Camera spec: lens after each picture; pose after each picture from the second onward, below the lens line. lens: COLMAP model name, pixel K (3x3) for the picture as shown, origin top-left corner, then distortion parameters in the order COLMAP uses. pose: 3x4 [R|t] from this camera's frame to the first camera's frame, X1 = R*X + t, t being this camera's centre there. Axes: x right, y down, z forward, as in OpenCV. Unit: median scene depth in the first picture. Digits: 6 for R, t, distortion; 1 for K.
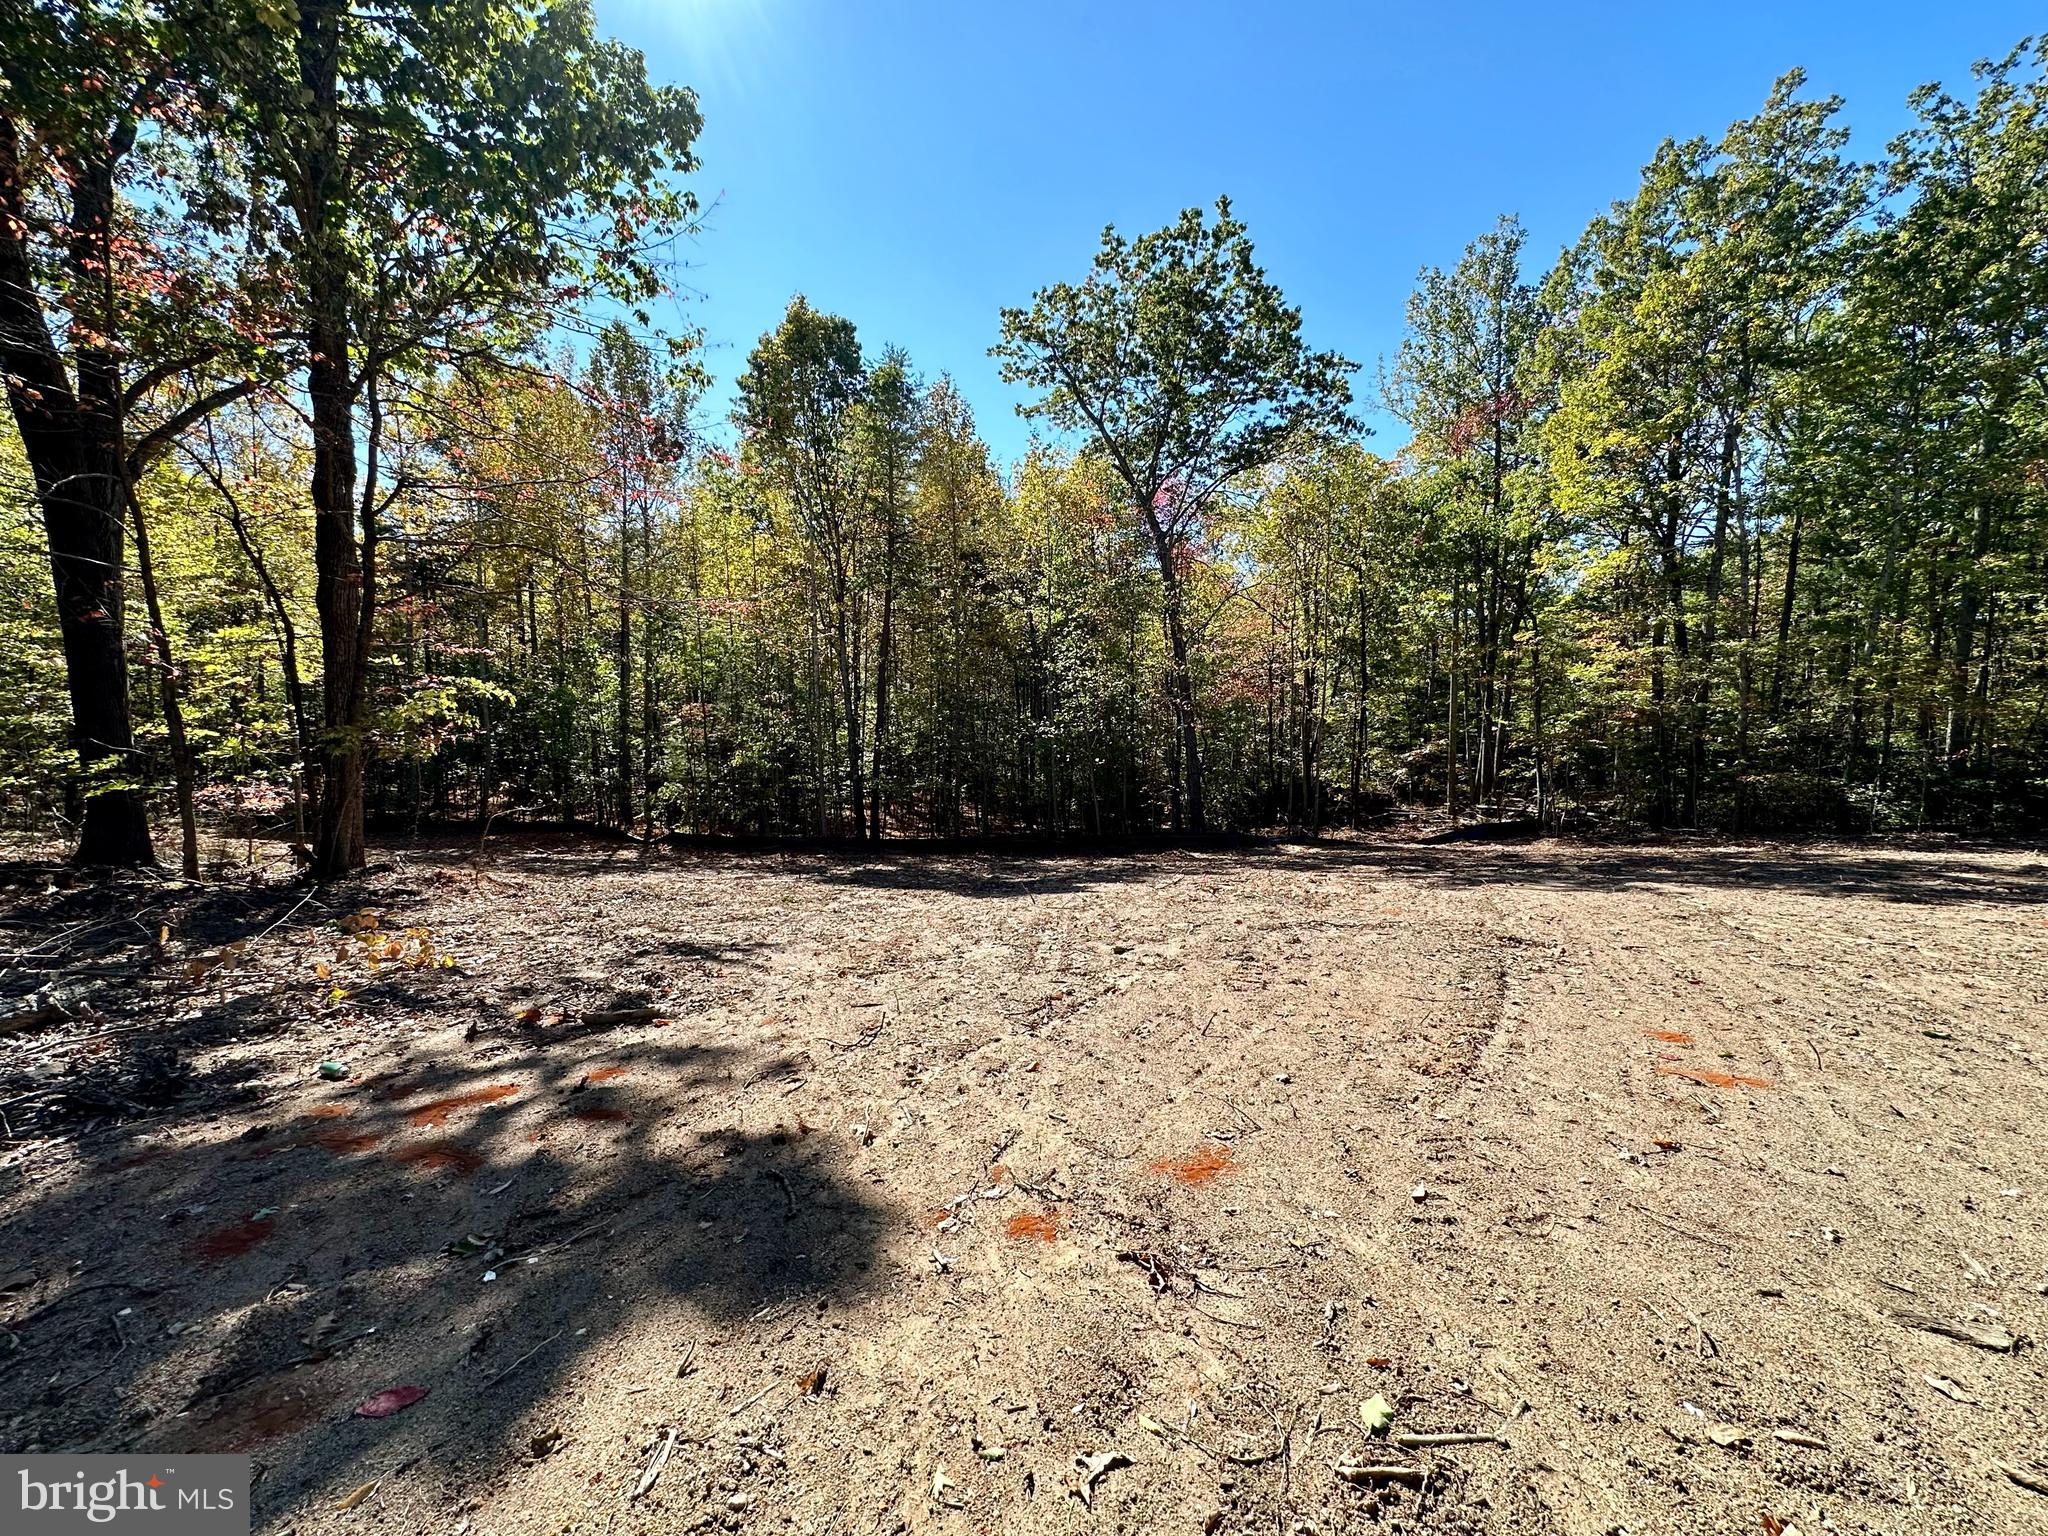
lens RADIAL K [[804.9, 0, 1008.2], [0, 804.9, 748.3], [0, 0, 1]] dist [-0.001358, 0.000054]
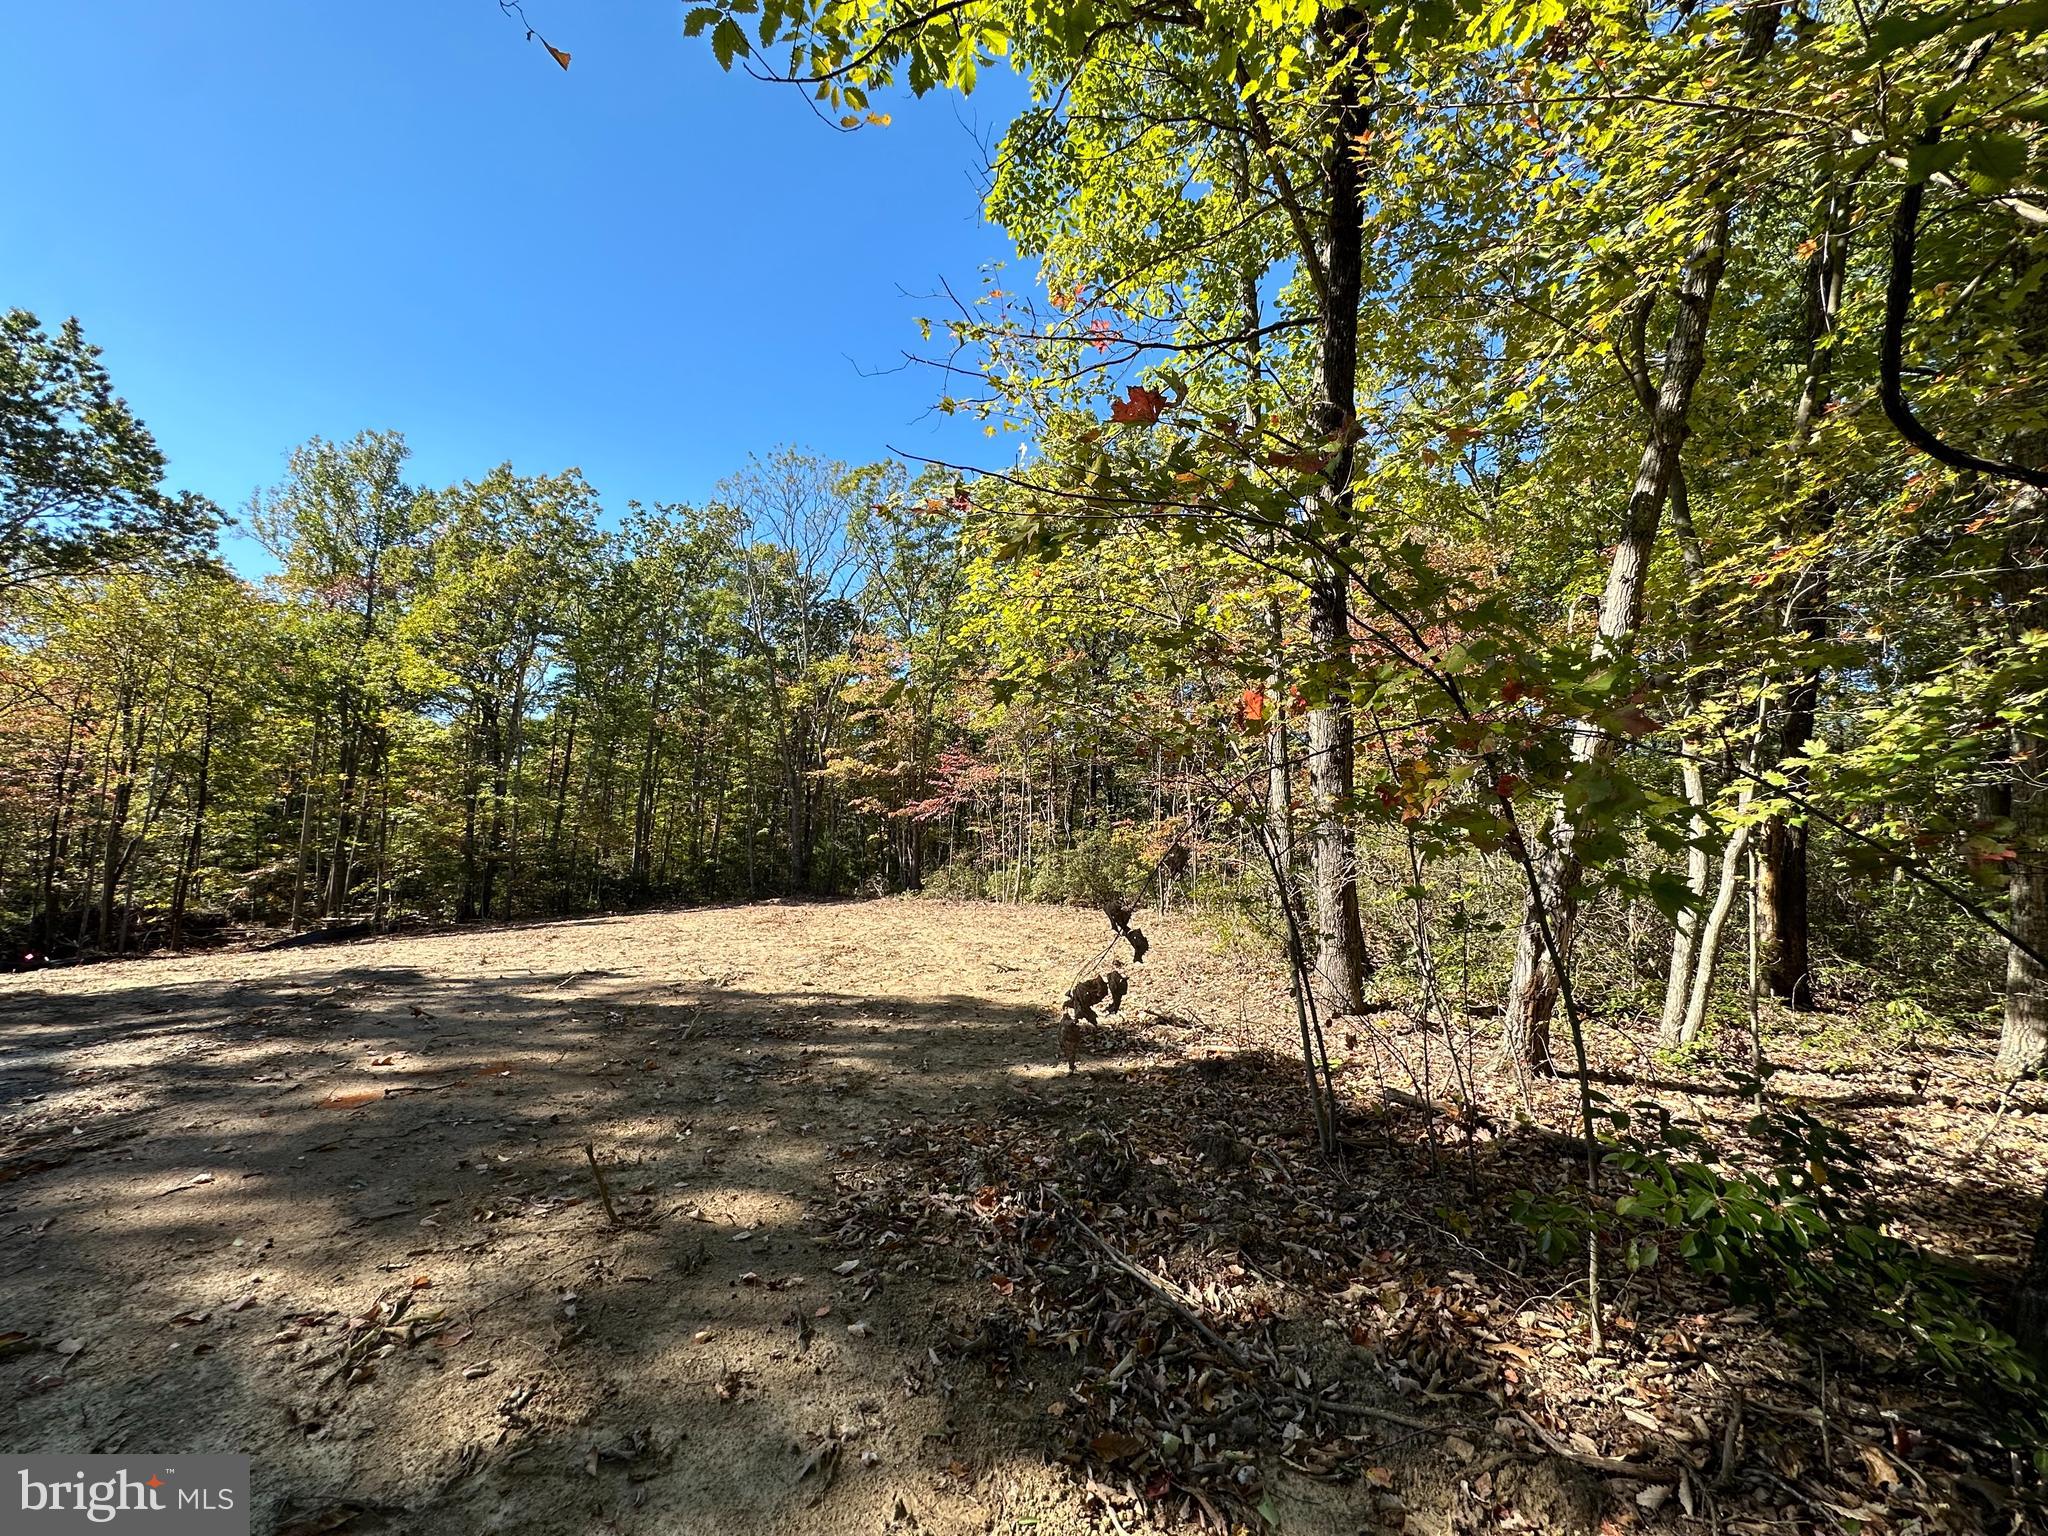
lens RADIAL K [[804.9, 0, 1023.2], [0, 804.9, 767.7], [0, 0, 1]] dist [-0.001358, 0.000054]
pose [[0.352363, 0.109002, 0.929494, -0.161097], [0.009750, 0.992712, -0.120112, 0.009968], [-0.935813, 0.051386, 0.348733, -0.380458]]
